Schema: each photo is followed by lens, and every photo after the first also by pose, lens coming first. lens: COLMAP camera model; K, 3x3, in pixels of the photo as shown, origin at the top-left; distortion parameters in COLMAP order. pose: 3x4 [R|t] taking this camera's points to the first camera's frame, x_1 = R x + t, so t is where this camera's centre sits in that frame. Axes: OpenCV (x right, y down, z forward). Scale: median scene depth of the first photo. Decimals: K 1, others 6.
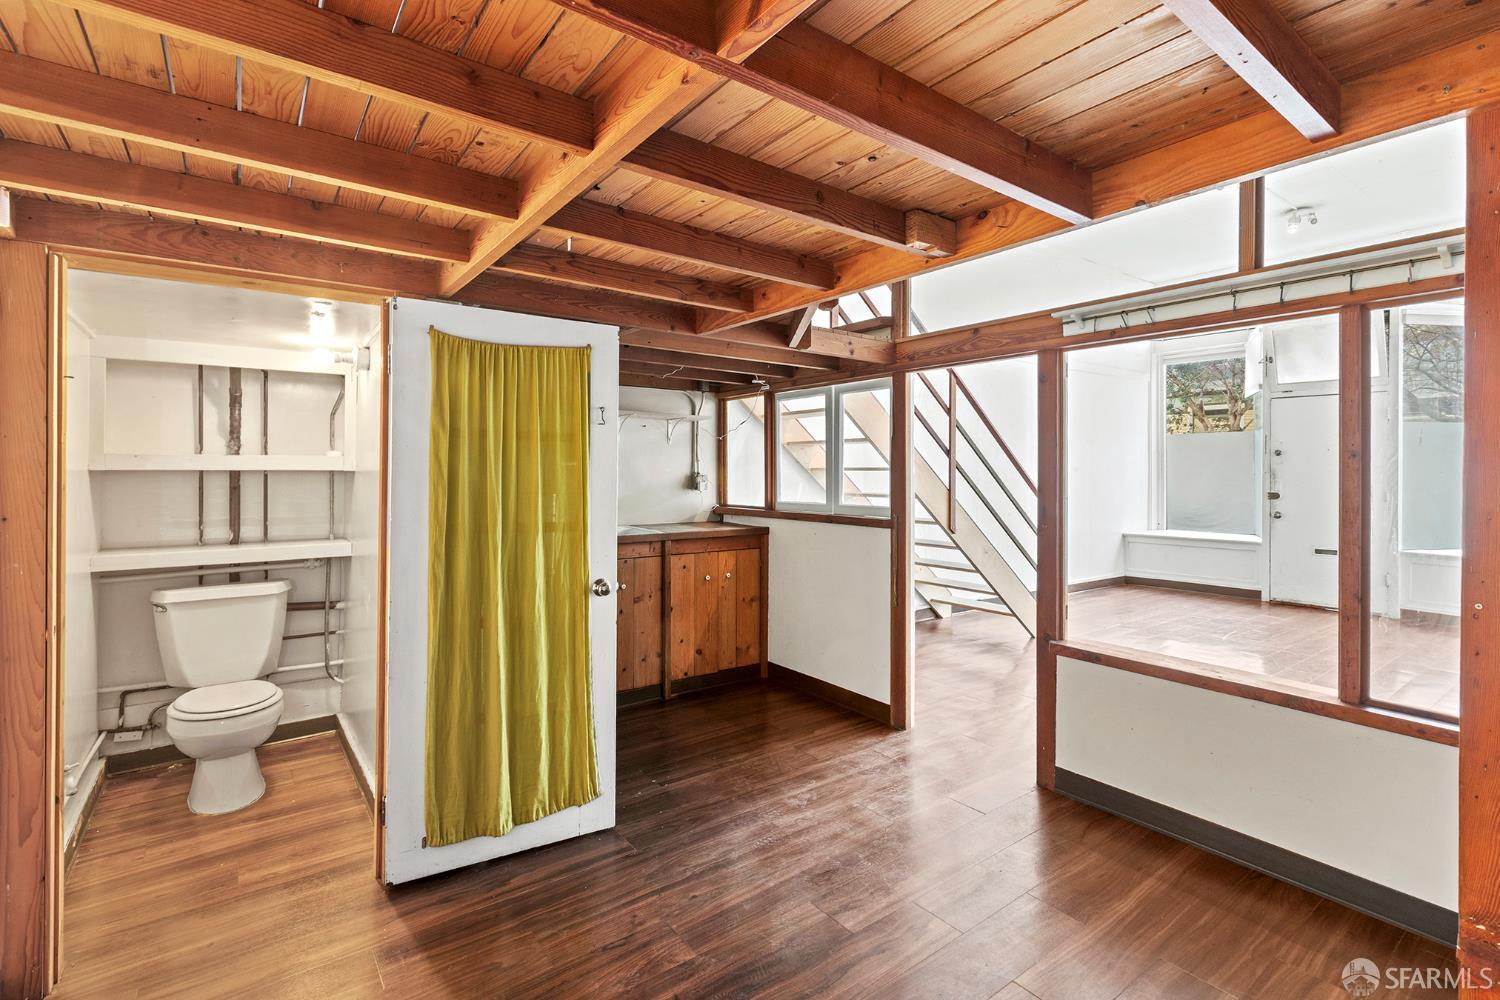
lens RADIAL K [[681.3, 0, 754.9], [0, 681.3, 471.1], [0, 0, 1]] dist [0.000849, 0.000274]
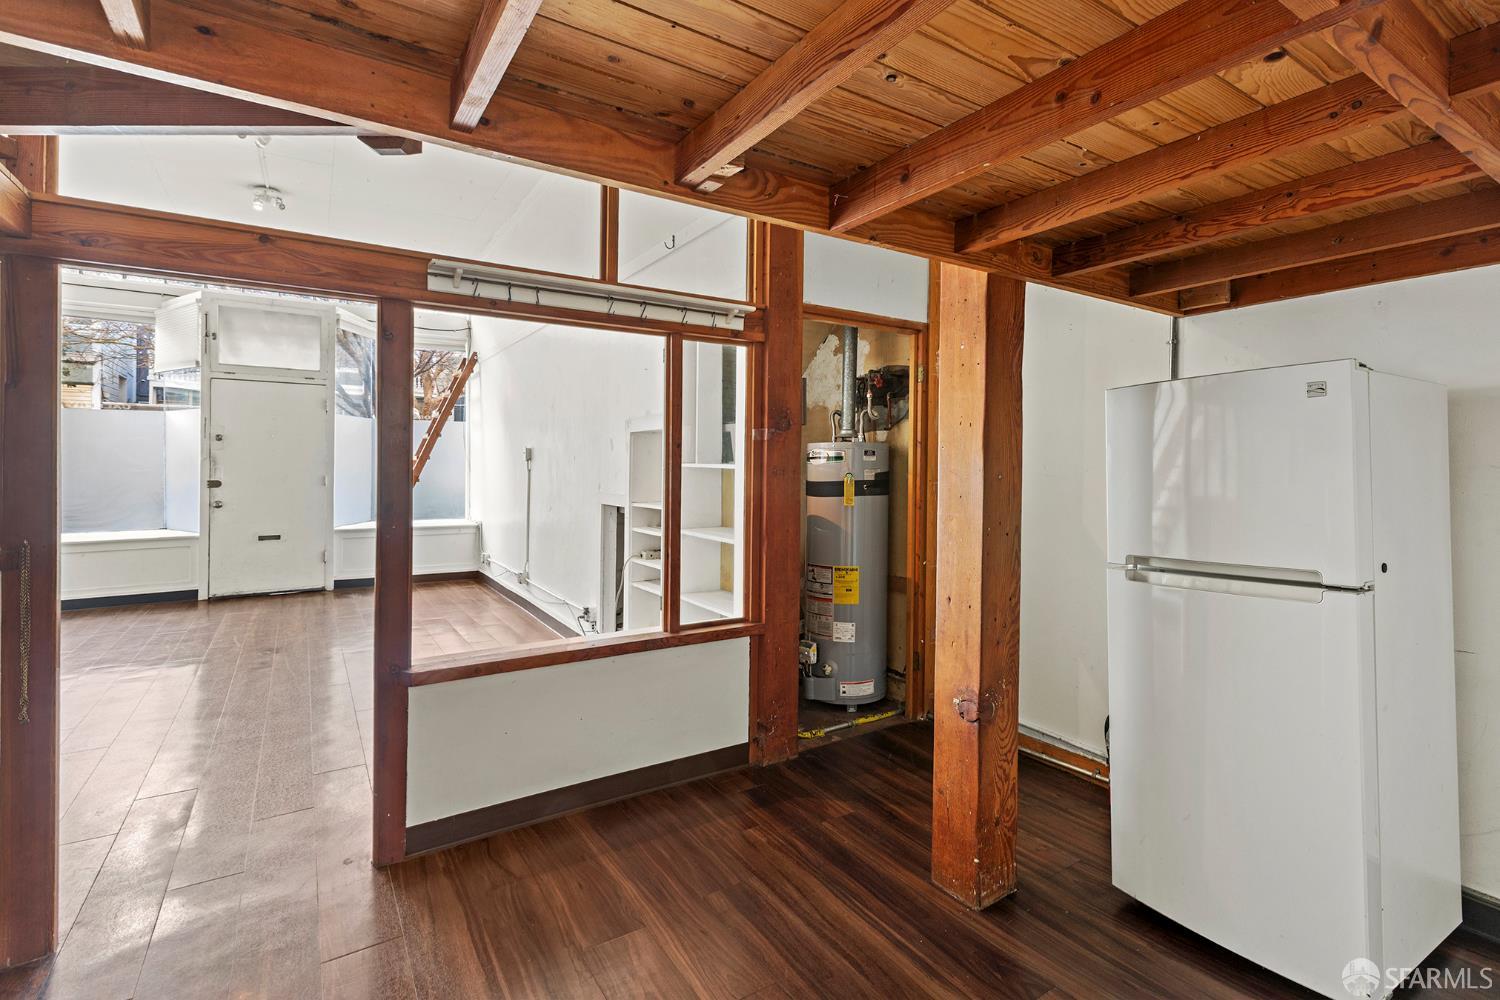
lens RADIAL K [[701.5, 0, 746.5], [0, 701.5, 460.6], [0, 0, 1]] dist [0.001589, 0.000542]
pose [[0.070222, 0.000945, 0.997531, -0.387736], [-0.005070, 0.999987, -0.000590, 0.004744], [-0.997518, -0.005016, 0.070226, 0.615647]]
